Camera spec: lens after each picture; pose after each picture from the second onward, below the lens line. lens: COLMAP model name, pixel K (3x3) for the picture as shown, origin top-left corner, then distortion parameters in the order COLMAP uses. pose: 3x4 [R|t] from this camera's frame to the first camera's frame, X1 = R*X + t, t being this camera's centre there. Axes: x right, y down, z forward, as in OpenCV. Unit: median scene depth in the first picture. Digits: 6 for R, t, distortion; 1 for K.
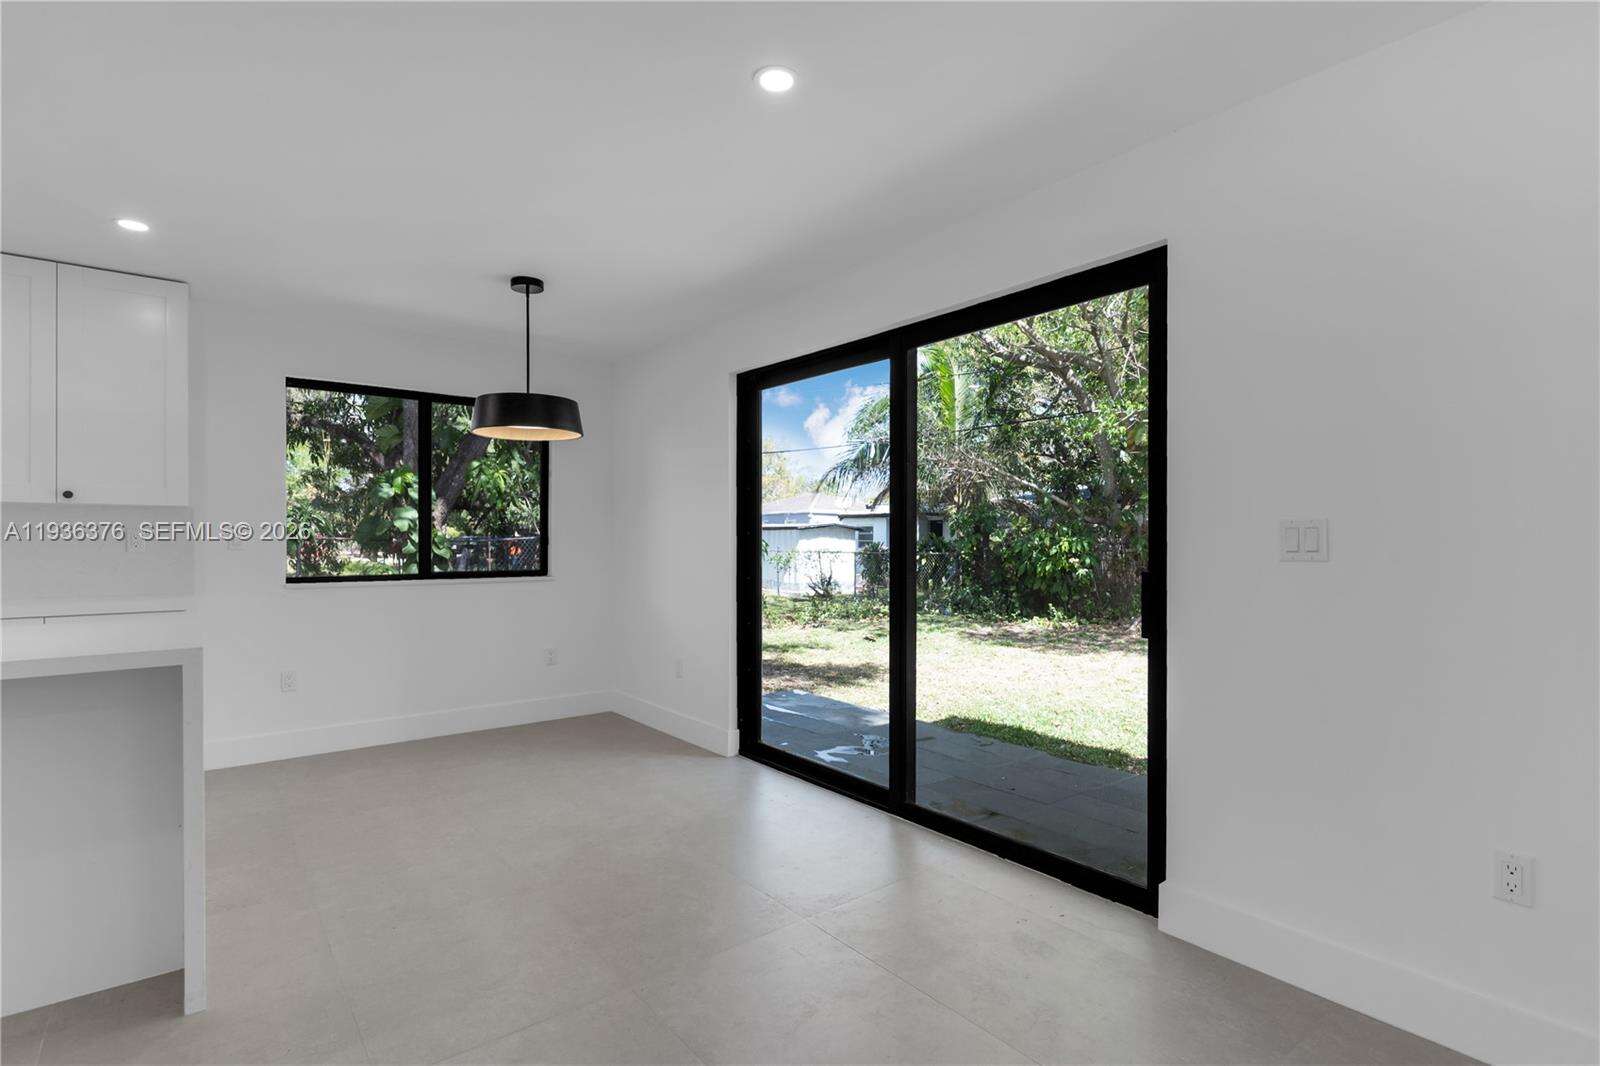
lens RADIAL K [[773.4, 0, 812.2], [0, 773.4, 541.0], [0, 0, 1]] dist [0.004831, -0.002715]
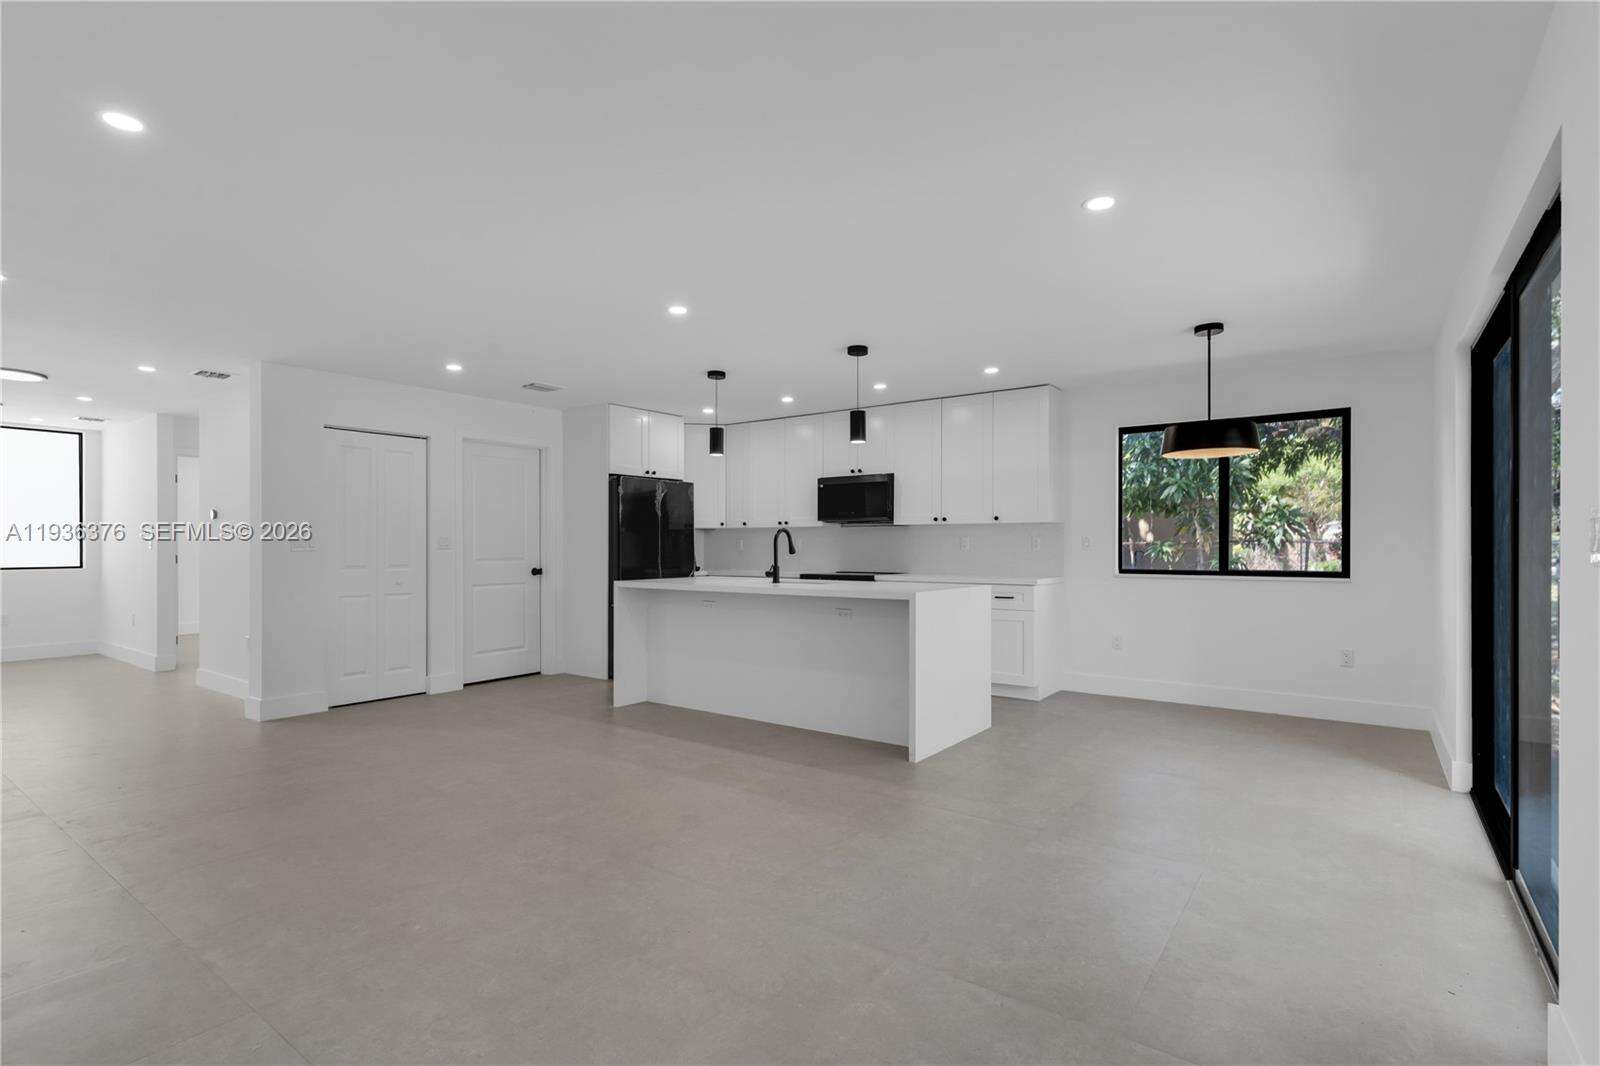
lens RADIAL K [[773.4, 0, 781.5], [0, 773.4, 543.3], [0, 0, 1]] dist [0.004831, -0.002715]
pose [[0.236882, -0.003094, -0.971533, 0.554227], [0.001311, 0.999995, -0.002865, 0.002382], [0.971537, -0.000595, 0.236885, 0.064092]]
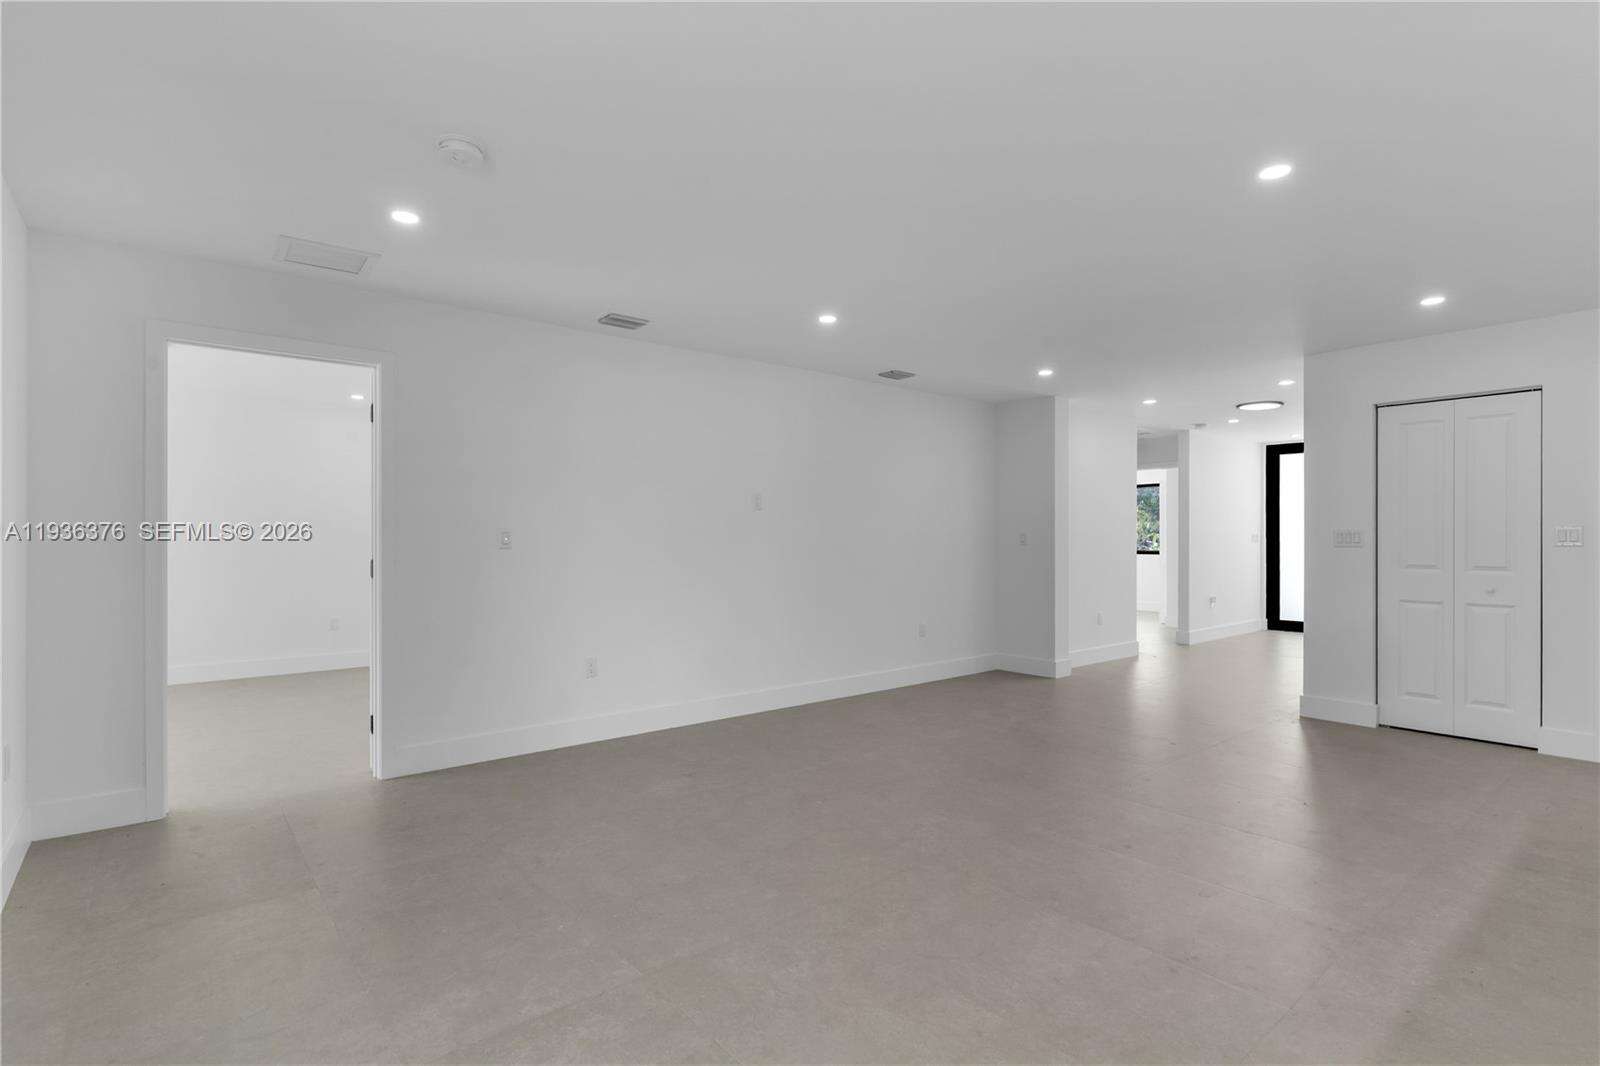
lens RADIAL K [[773.4, 0, 812.8], [0, 773.4, 537.6], [0, 0, 1]] dist [0.004831, -0.002715]
pose [[-0.999760, 0.001997, -0.021832, -0.035244], [0.001989, 0.999998, 0.000360, -0.005250], [0.021833, 0.000316, -0.999762, 0.770537]]
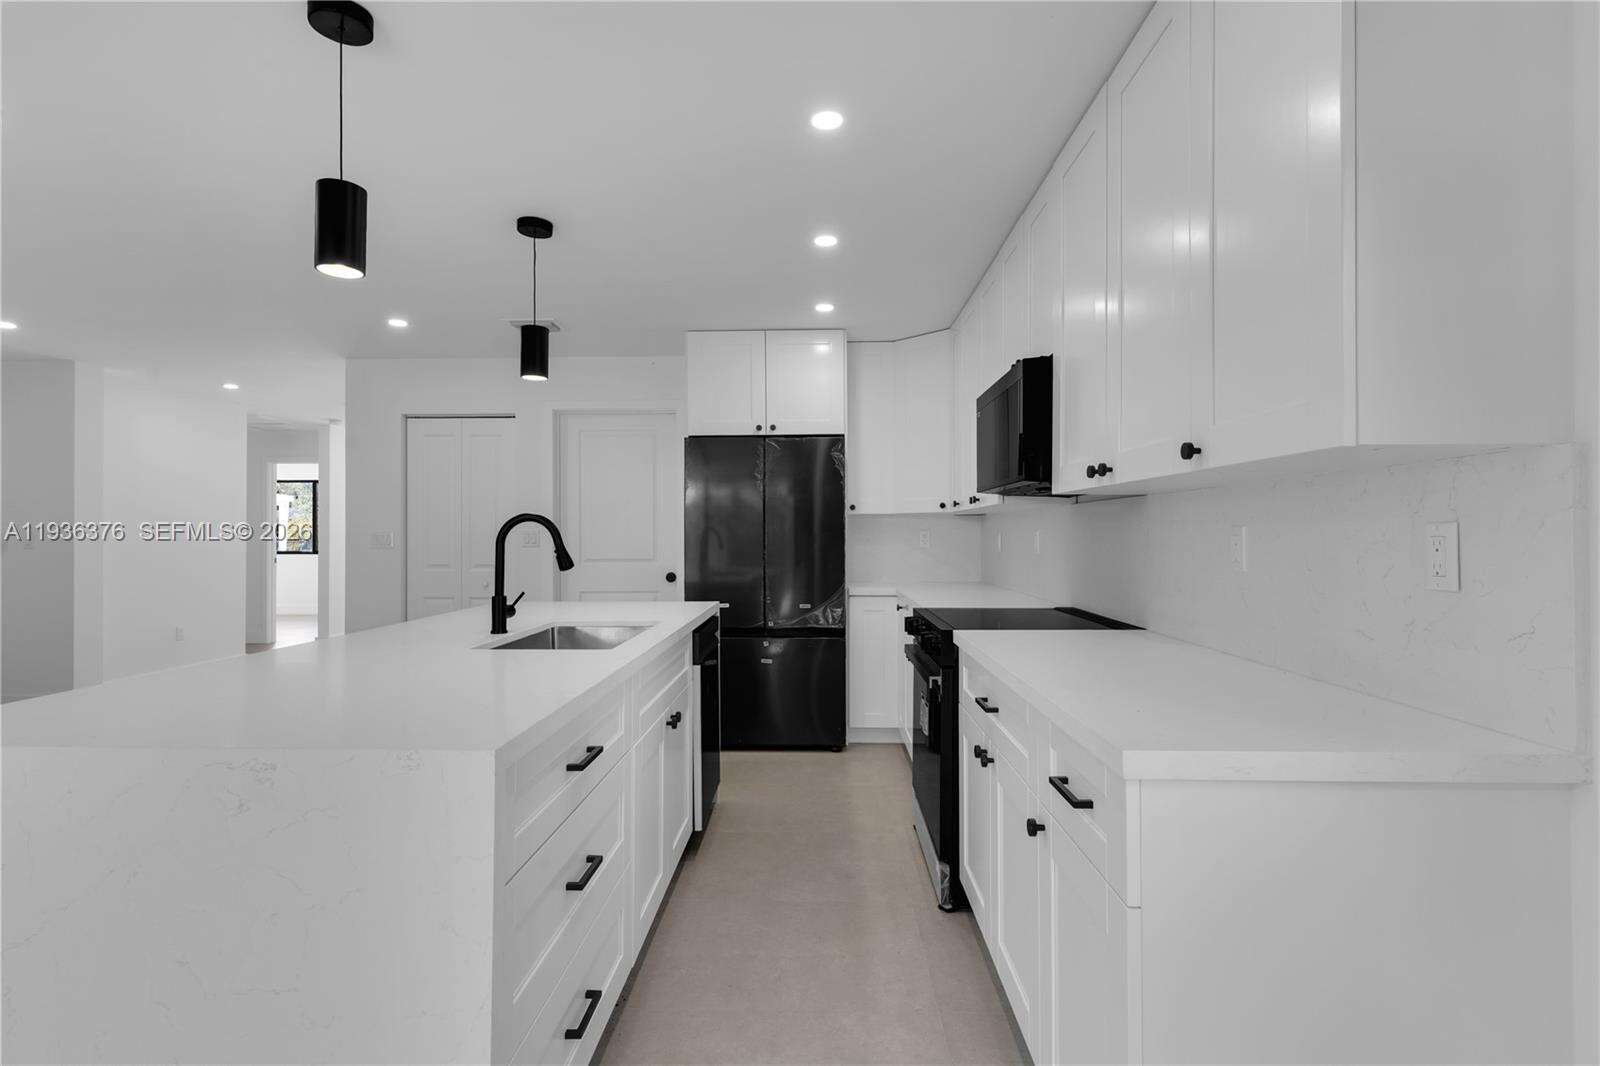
lens RADIAL K [[773.4, 0, 804.7], [0, 773.4, 528.5], [0, 0, 1]] dist [0.004831, -0.002715]
pose [[-0.641253, -0.004859, -0.767314, -0.374865], [0.002402, 0.999962, -0.008339, -0.010264], [0.767326, -0.007191, -0.641217, 0.905733]]
